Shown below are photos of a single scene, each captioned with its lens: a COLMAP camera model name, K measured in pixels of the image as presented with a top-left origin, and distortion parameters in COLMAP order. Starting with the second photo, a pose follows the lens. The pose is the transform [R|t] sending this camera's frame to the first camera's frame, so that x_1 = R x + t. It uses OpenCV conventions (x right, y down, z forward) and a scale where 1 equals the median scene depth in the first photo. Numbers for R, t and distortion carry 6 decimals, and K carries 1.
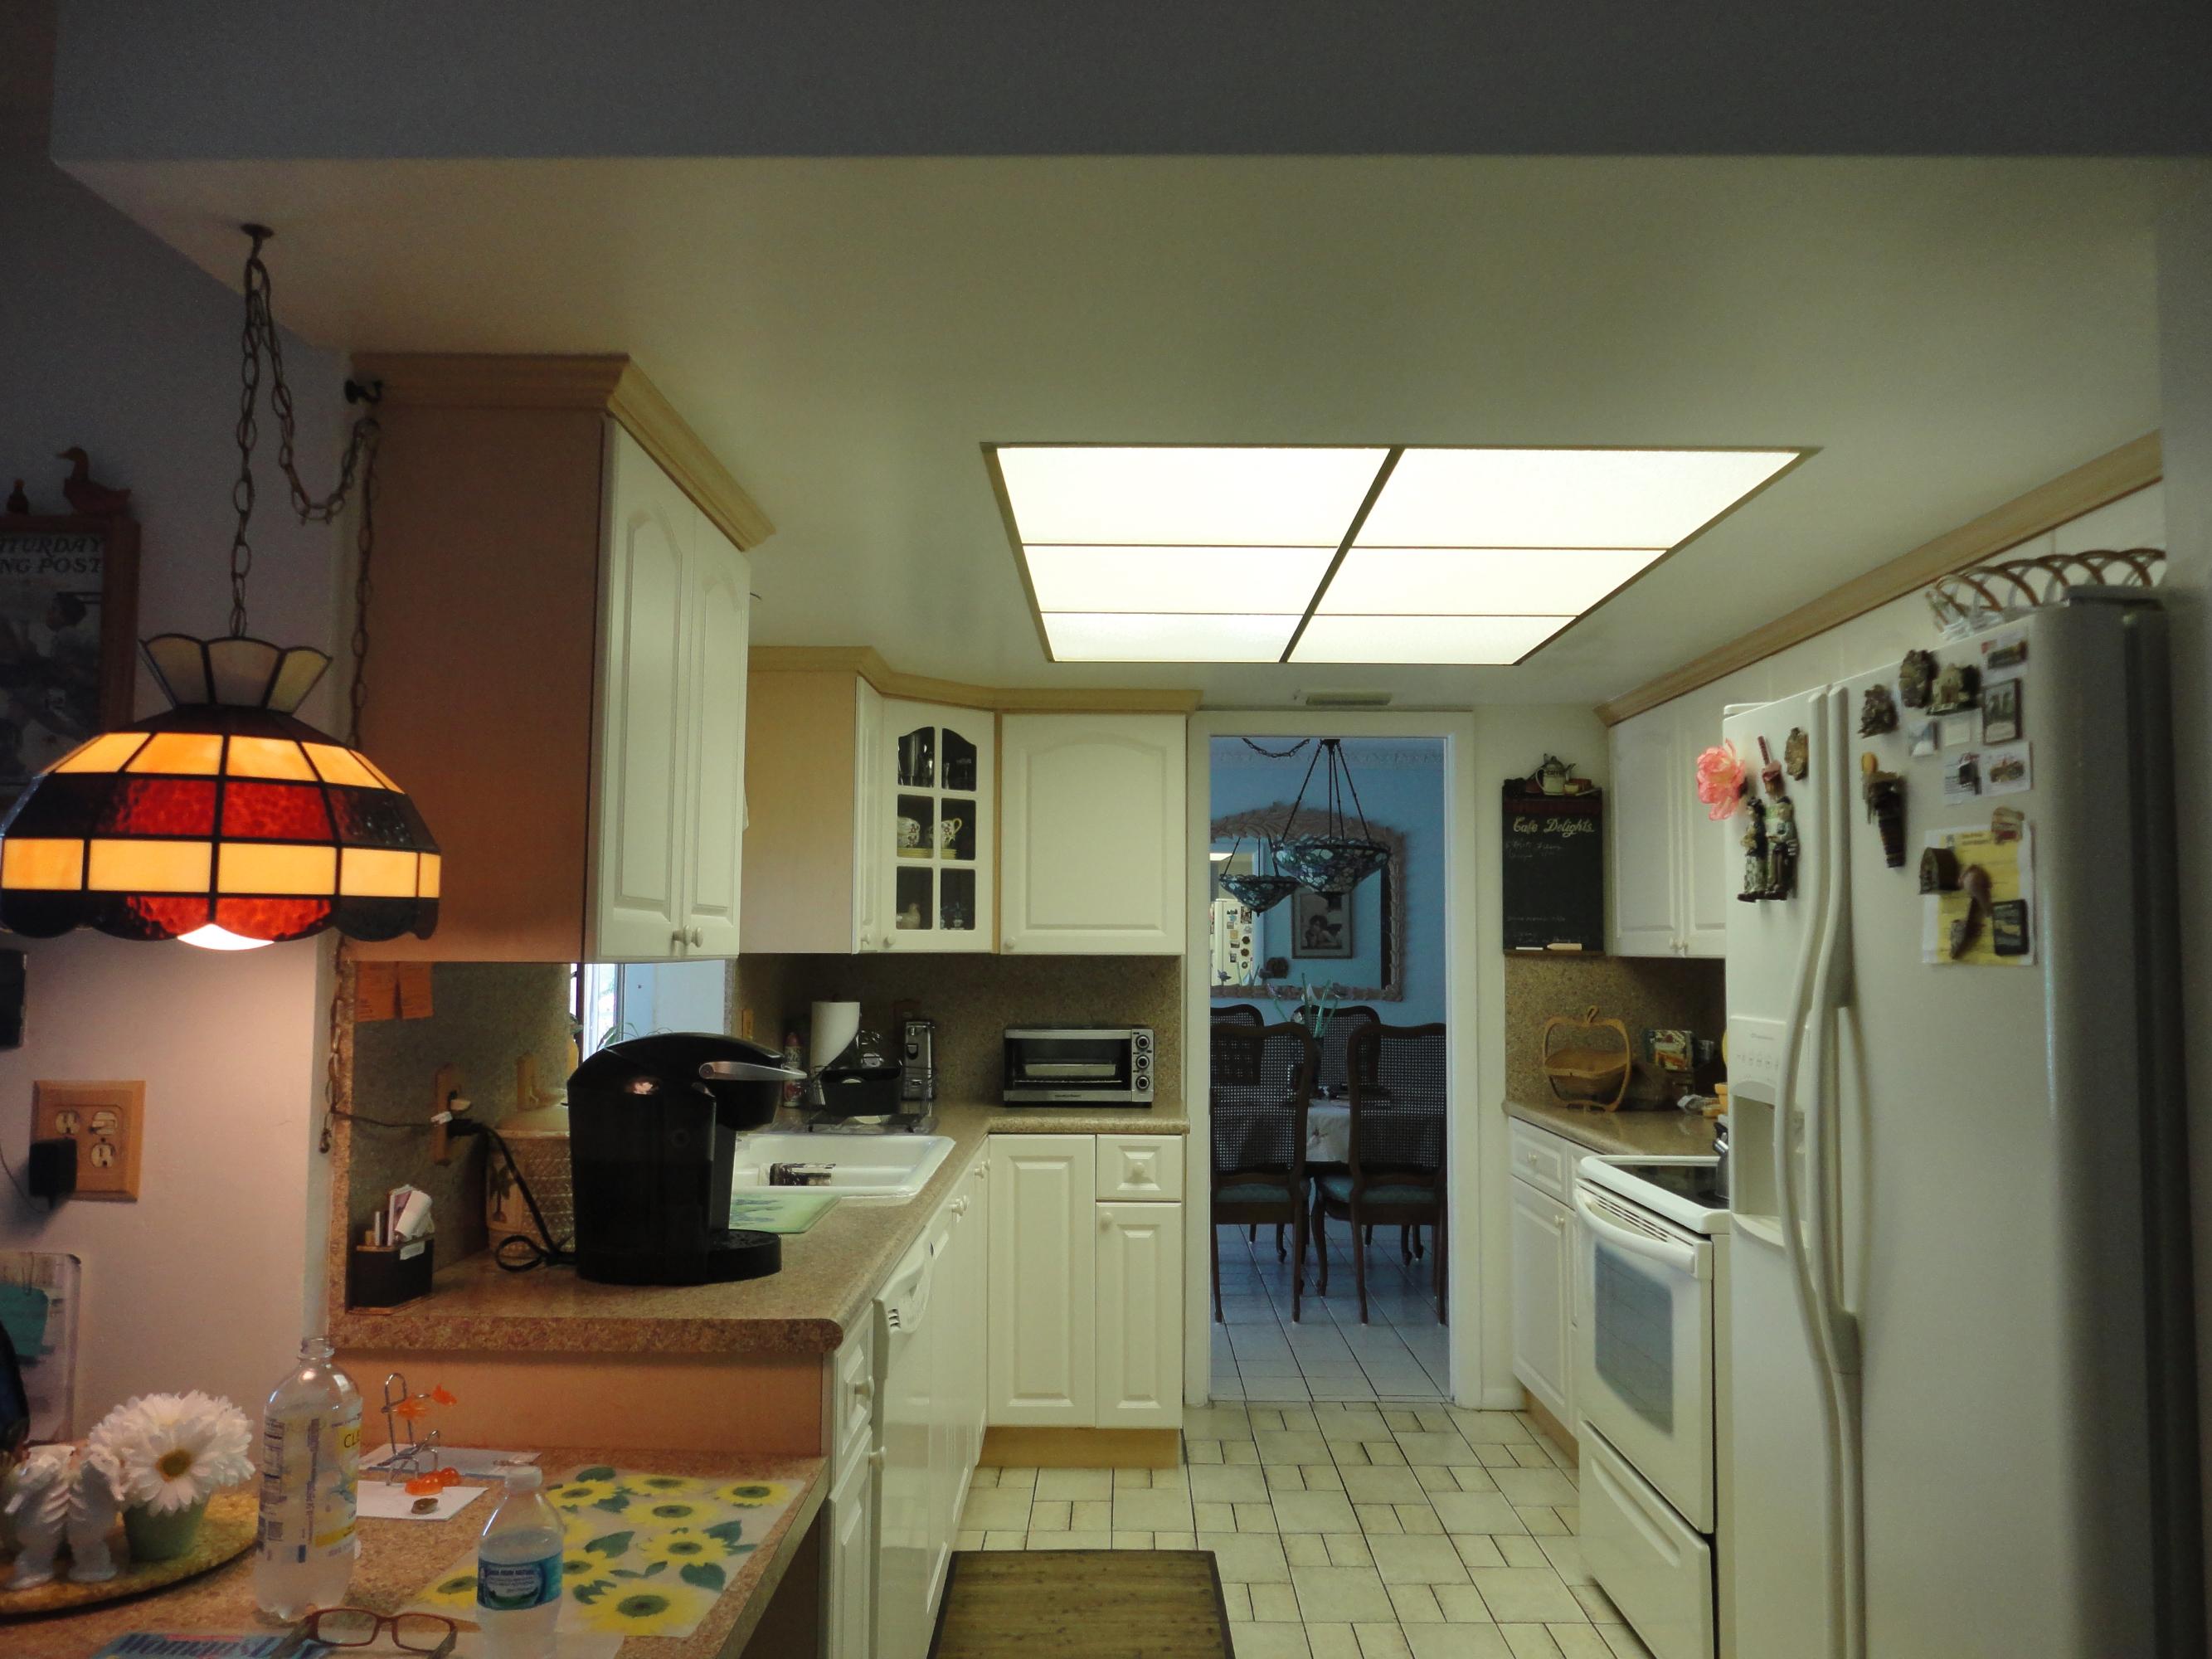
lens RADIAL K [[1619.5, 0, 1106.0], [0, 1619.5, 829.5], [0, 0, 1]] dist [0.009252, 0.000923]
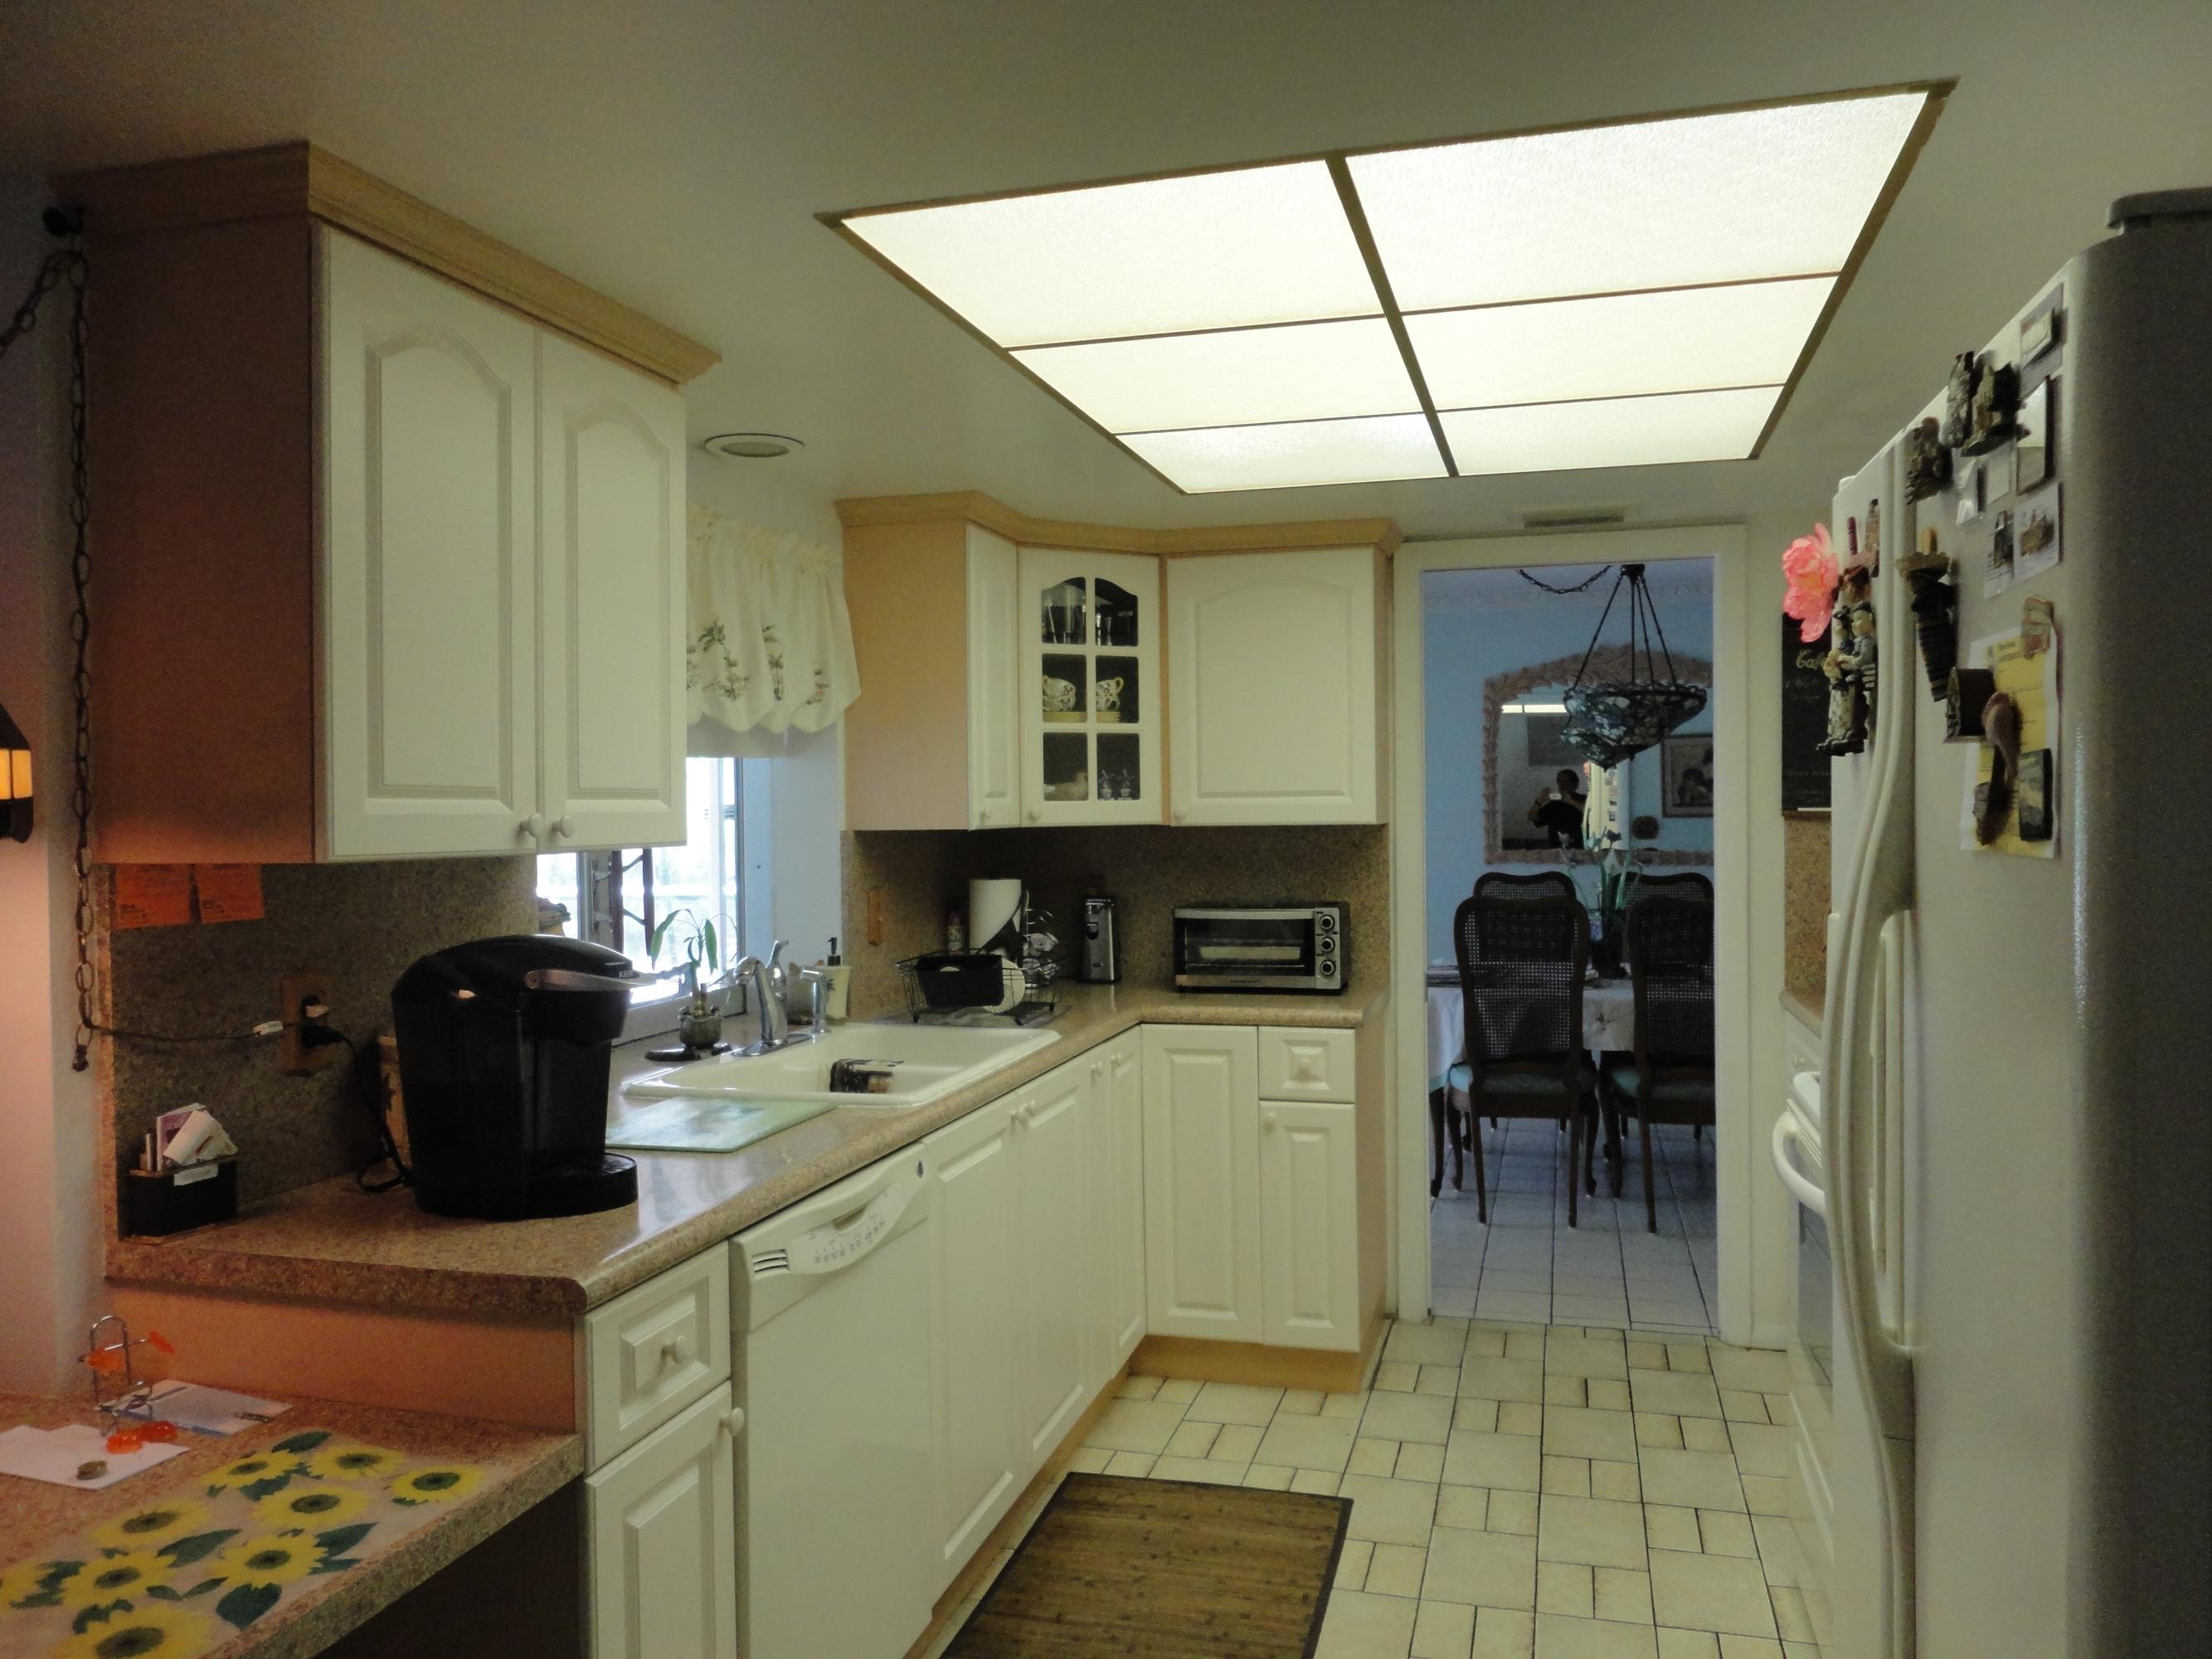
lens RADIAL K [[1612.4, 0, 1106.0], [0, 1612.4, 829.5], [0, 0, 1]] dist [0.001804, 0.010602]
pose [[0.963731, -0.013203, -0.266548, 0.152842], [0.036250, 0.995995, 0.081730, 0.004006], [0.264401, -0.088428, 0.960350, 0.132511]]
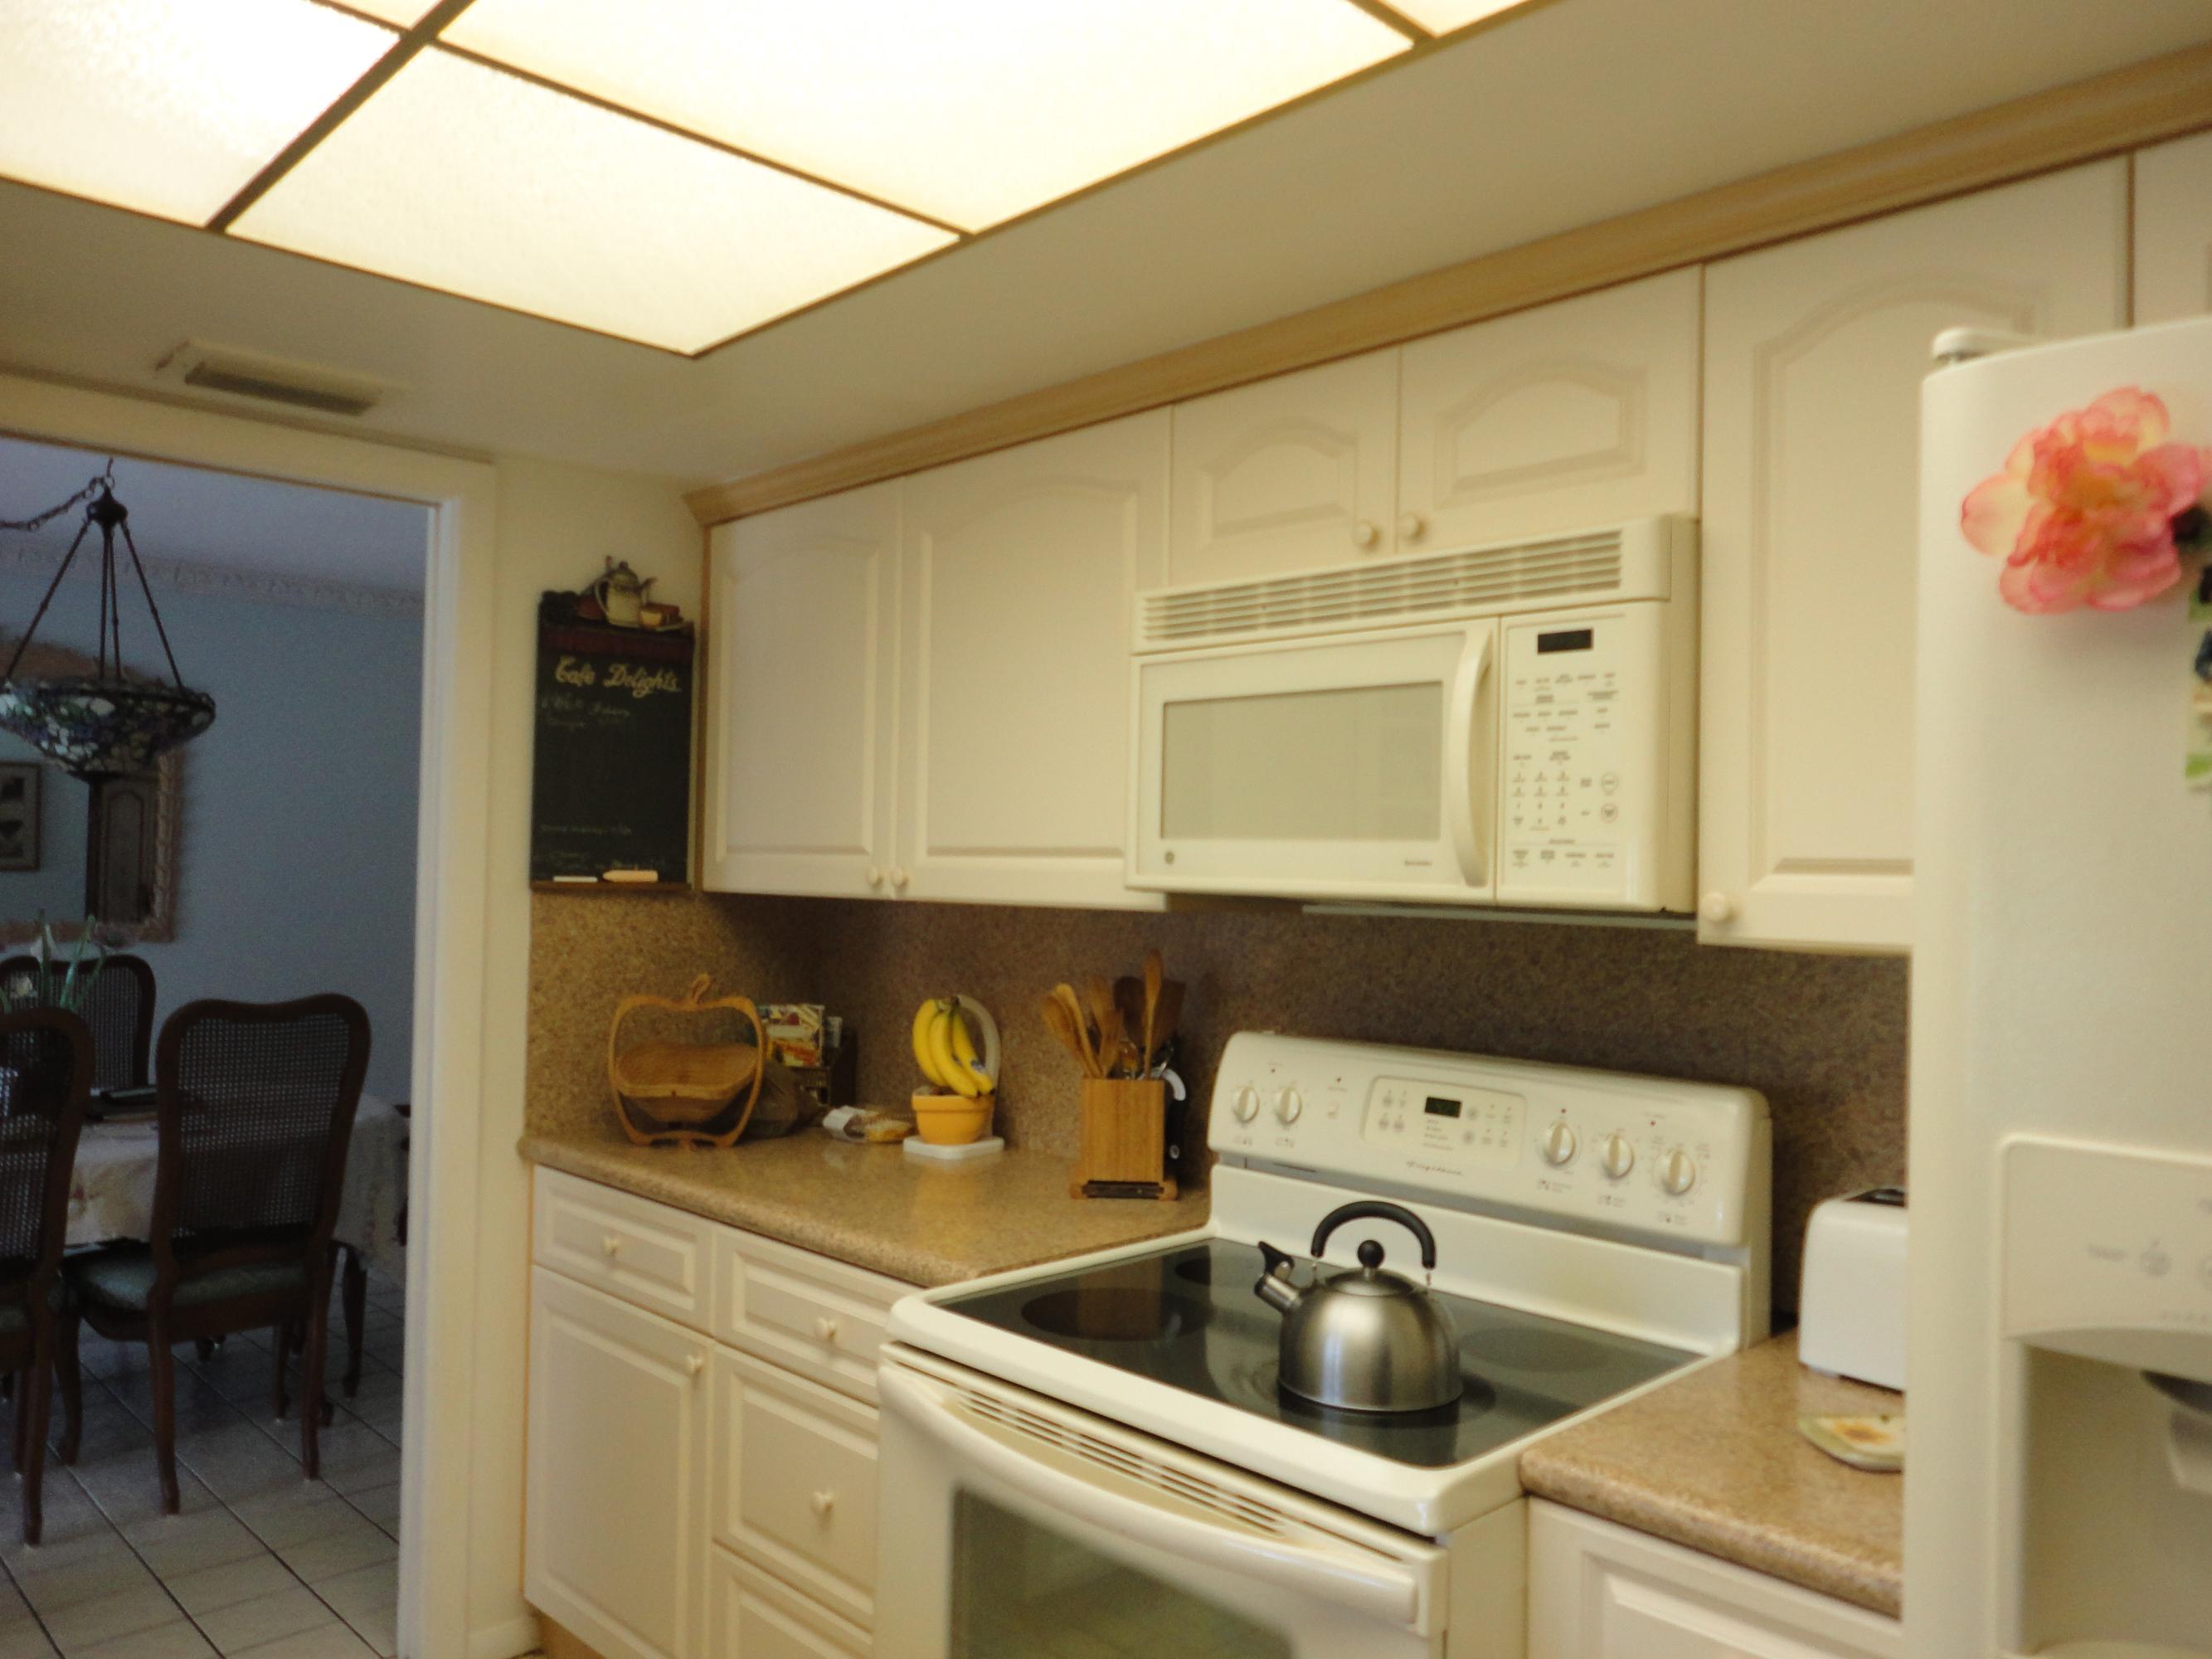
lens RADIAL K [[1619.5, 0, 1106.0], [0, 1619.5, 829.5], [0, 0, 1]] dist [0.009252, 0.000923]
pose [[0.717205, 0.018882, 0.696606, -0.016554], [-0.061230, 0.997474, 0.036003, 0.025247], [-0.694167, -0.068475, 0.716550, 0.508215]]
